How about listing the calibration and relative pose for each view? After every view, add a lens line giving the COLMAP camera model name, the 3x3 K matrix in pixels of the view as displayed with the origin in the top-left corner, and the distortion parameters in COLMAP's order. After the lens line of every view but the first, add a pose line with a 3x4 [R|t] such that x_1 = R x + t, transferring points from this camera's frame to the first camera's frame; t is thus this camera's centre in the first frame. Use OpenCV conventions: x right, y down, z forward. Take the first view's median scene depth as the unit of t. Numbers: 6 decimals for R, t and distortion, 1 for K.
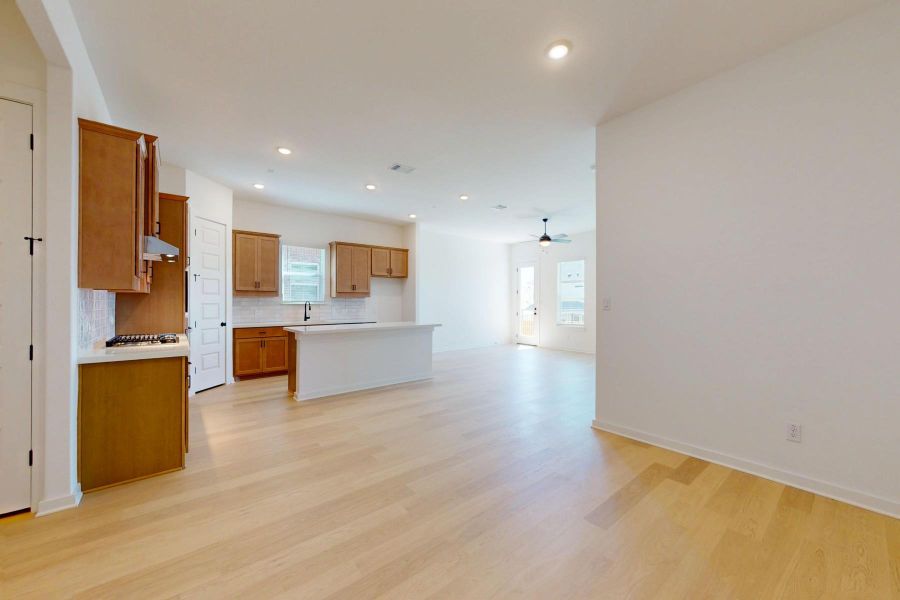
lens RADIAL K [[336.7, 0, 449.2], [0, 336.7, 301.1], [0, 0, 1]] dist [0.001510, -0.000112]
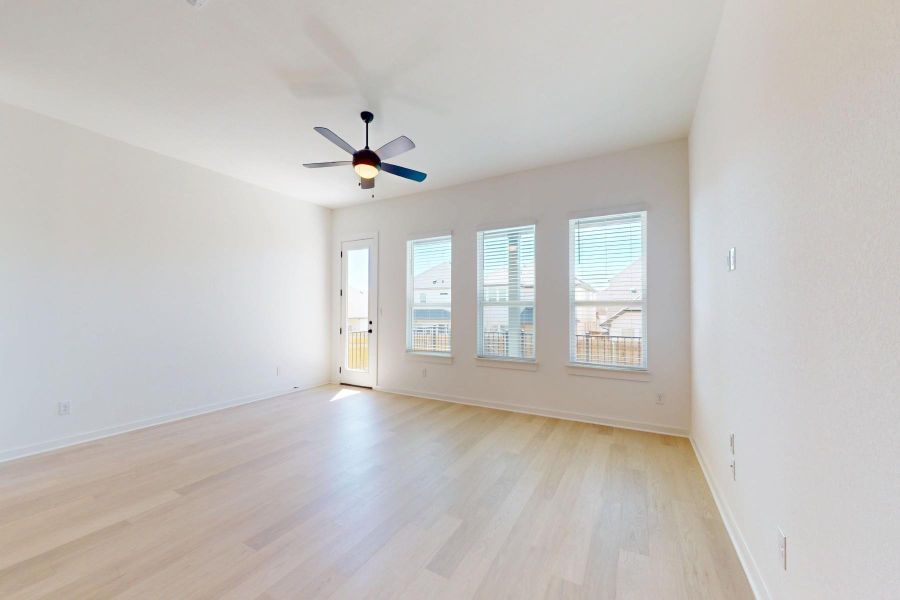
lens RADIAL K [[336.0, 0, 451.2], [0, 336.0, 301.9], [0, 0, 1]] dist [-0.000821, -0.000186]
pose [[0.925827, 0.010348, 0.377806, 0.235405], [-0.001559, 0.999721, -0.023562, 0.002125], [-0.377945, 0.021225, 0.925585, 0.597795]]
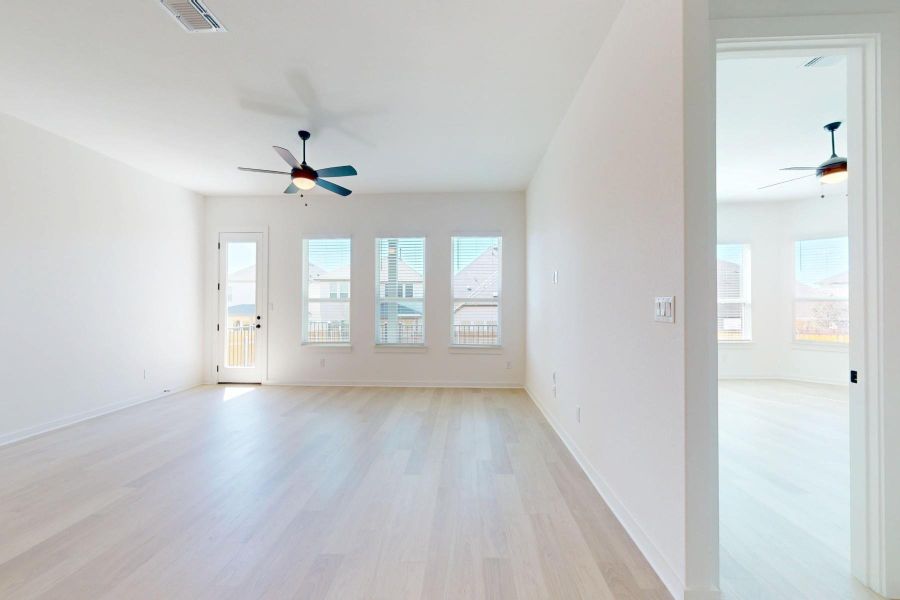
lens RADIAL K [[336.0, 0, 451.2], [0, 336.0, 301.9], [0, 0, 1]] dist [-0.000821, -0.000186]
pose [[0.662544, 0.007212, 0.748988, 0.070704], [-0.001930, 0.999967, -0.007921, 0.001022], [-0.749020, 0.003803, 0.662536, 0.547965]]
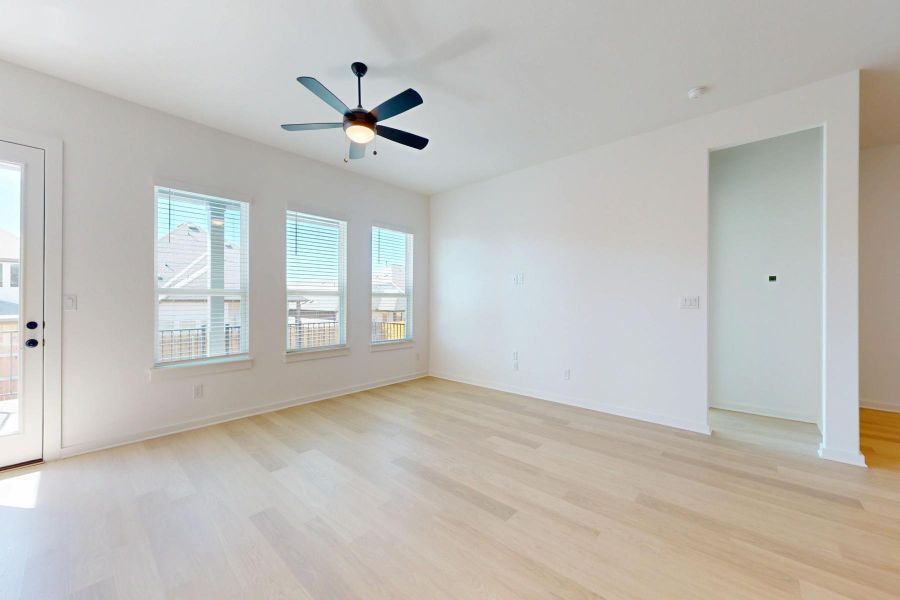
lens RADIAL K [[336.7, 0, 449.2], [0, 336.7, 301.1], [0, 0, 1]] dist [0.001510, -0.000112]
pose [[-0.150230, -0.001692, 0.988650, -0.082260], [-0.004010, 0.999991, 0.001103, 0.003194], [-0.988643, -0.003798, -0.150235, 0.995912]]
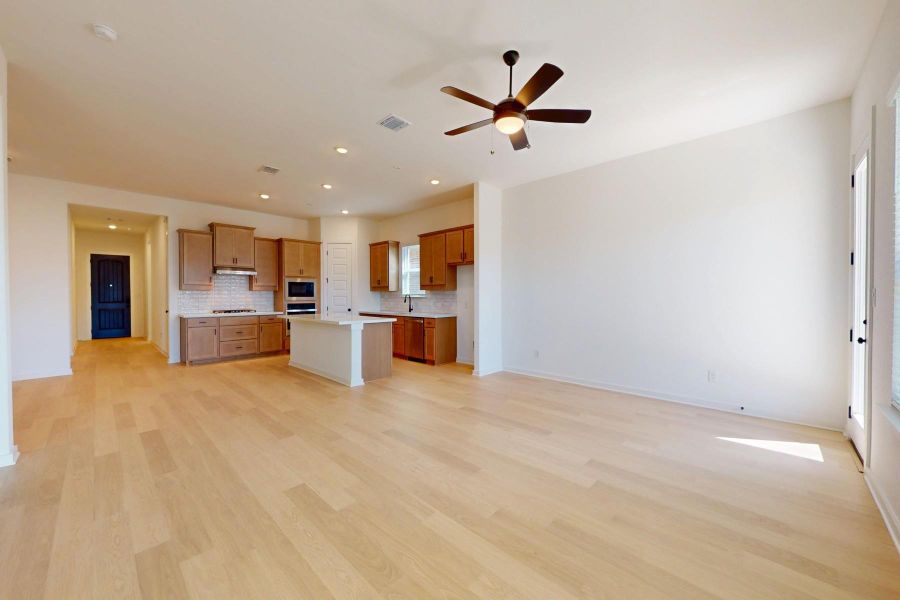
lens RADIAL K [[336.0, 0, 451.2], [0, 336.0, 301.9], [0, 0, 1]] dist [-0.000821, -0.000186]
pose [[0.132091, 0.017593, -0.991082, 0.646009], [0.002334, 0.999834, 0.018059, 0.004786], [0.991235, -0.004698, 0.132028, 0.926719]]
